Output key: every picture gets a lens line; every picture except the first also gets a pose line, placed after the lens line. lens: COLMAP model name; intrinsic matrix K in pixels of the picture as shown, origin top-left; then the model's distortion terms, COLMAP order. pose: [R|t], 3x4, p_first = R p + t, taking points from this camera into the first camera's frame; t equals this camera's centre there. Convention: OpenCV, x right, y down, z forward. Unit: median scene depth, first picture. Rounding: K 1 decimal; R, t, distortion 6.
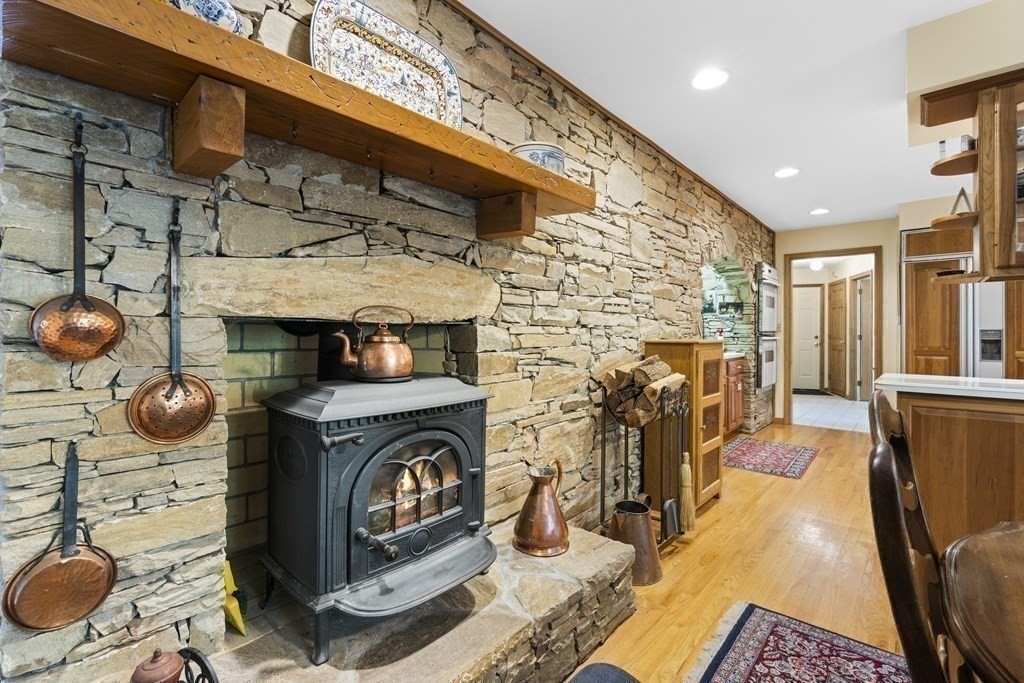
lens RADIAL K [[465.4, 0, 515.0], [0, 465.4, 333.0], [0, 0, 1]] dist [-0.001778, 0.001270]
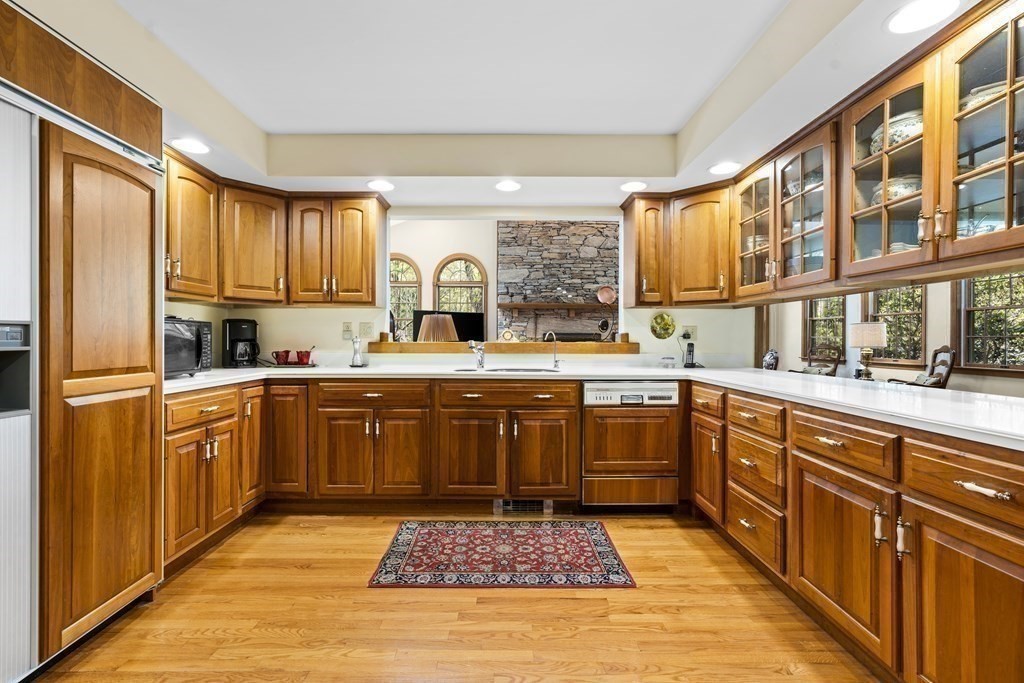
lens RADIAL K [[465.4, 0, 505.8], [0, 465.4, 339.3], [0, 0, 1]] dist [-0.001778, 0.001270]
pose [[-0.676116, -0.002634, 0.736790, 1.000947], [-0.004628, 0.999989, -0.000671, 0.008163], [-0.736780, -0.003864, -0.676121, 1.802593]]
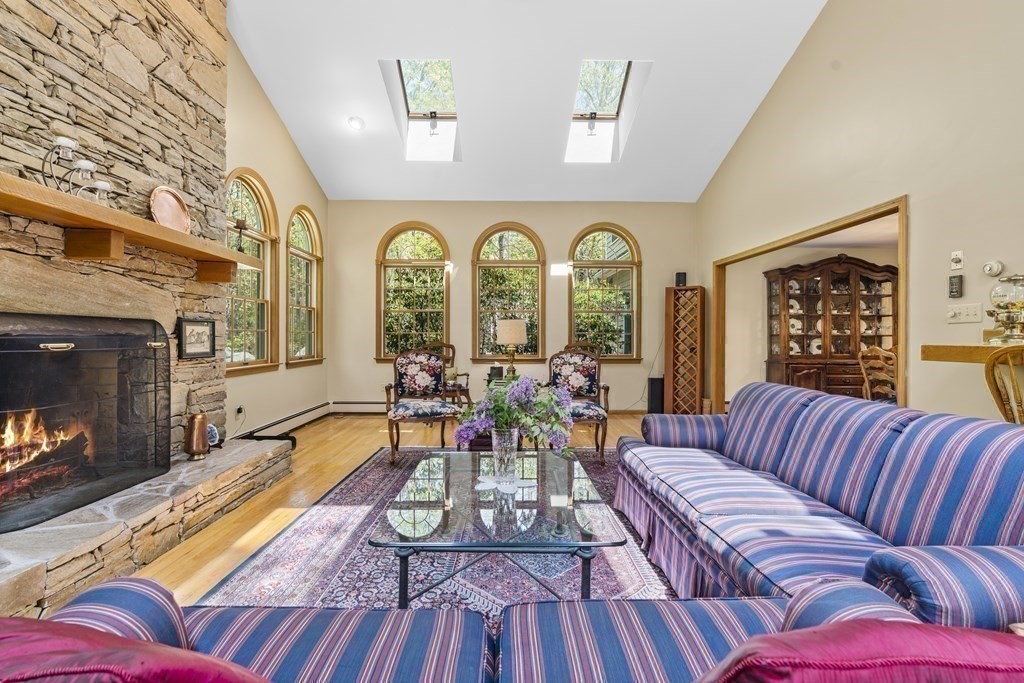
lens RADIAL K [[465.4, 0, 514.1], [0, 465.4, 340.4], [0, 0, 1]] dist [-0.001778, 0.001270]
pose [[-0.727678, 0.004242, -0.685906, 3.594608], [-0.000160, 0.999980, 0.006353, 0.006298], [0.685919, 0.004733, -0.727662, 0.246358]]
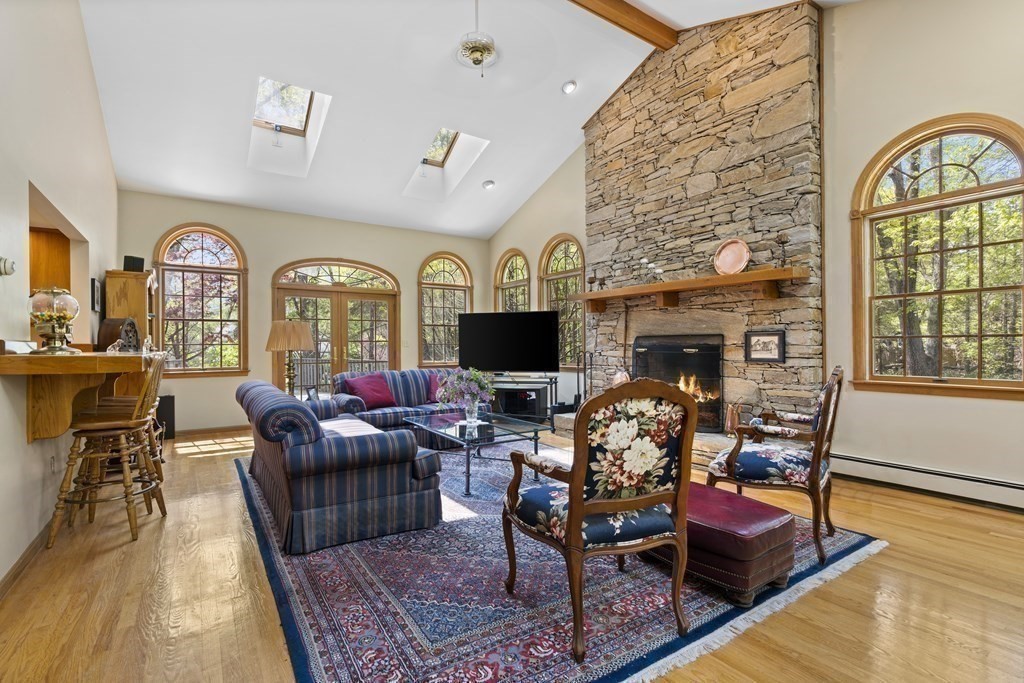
lens RADIAL K [[465.4, 0, 510.2], [0, 465.4, 347.2], [0, 0, 1]] dist [-0.001778, 0.001270]
pose [[0.231812, -0.003831, 0.972753, 1.149805], [0.002223, 0.999992, 0.003408, 0.002884], [-0.972758, 0.001372, 0.231818, -1.083655]]
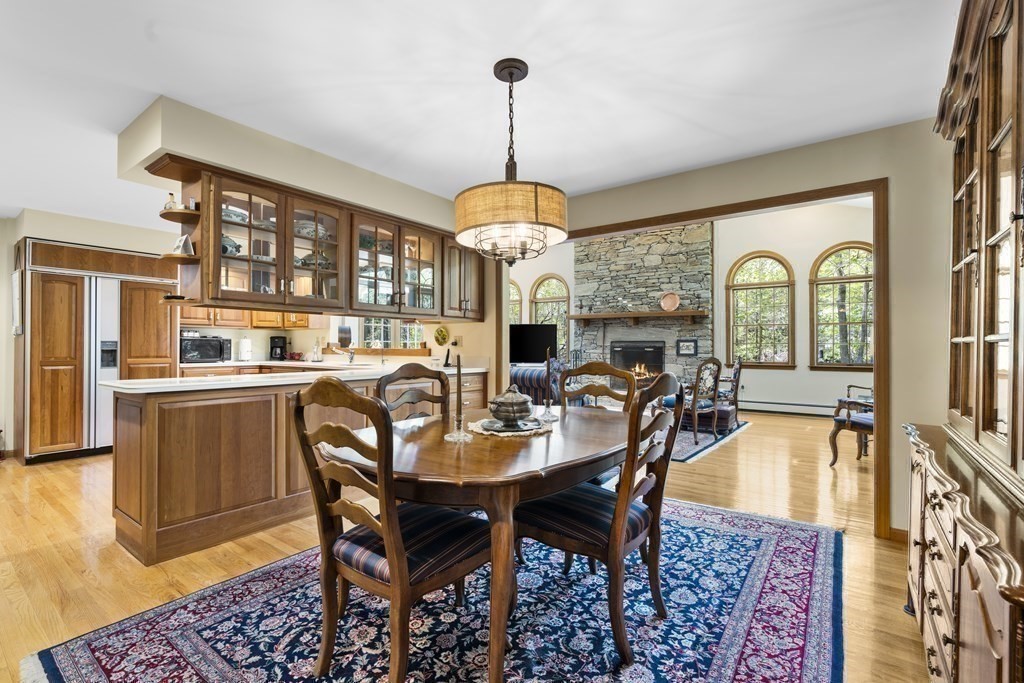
lens RADIAL K [[465.4, 0, 505.9], [0, 465.4, 345.7], [0, 0, 1]] dist [-0.001778, 0.001270]
pose [[-0.094114, 0.000355, 0.995561, -0.450741], [-0.004329, 0.999990, -0.000766, 0.002693], [-0.995552, -0.004382, -0.094111, 0.211792]]
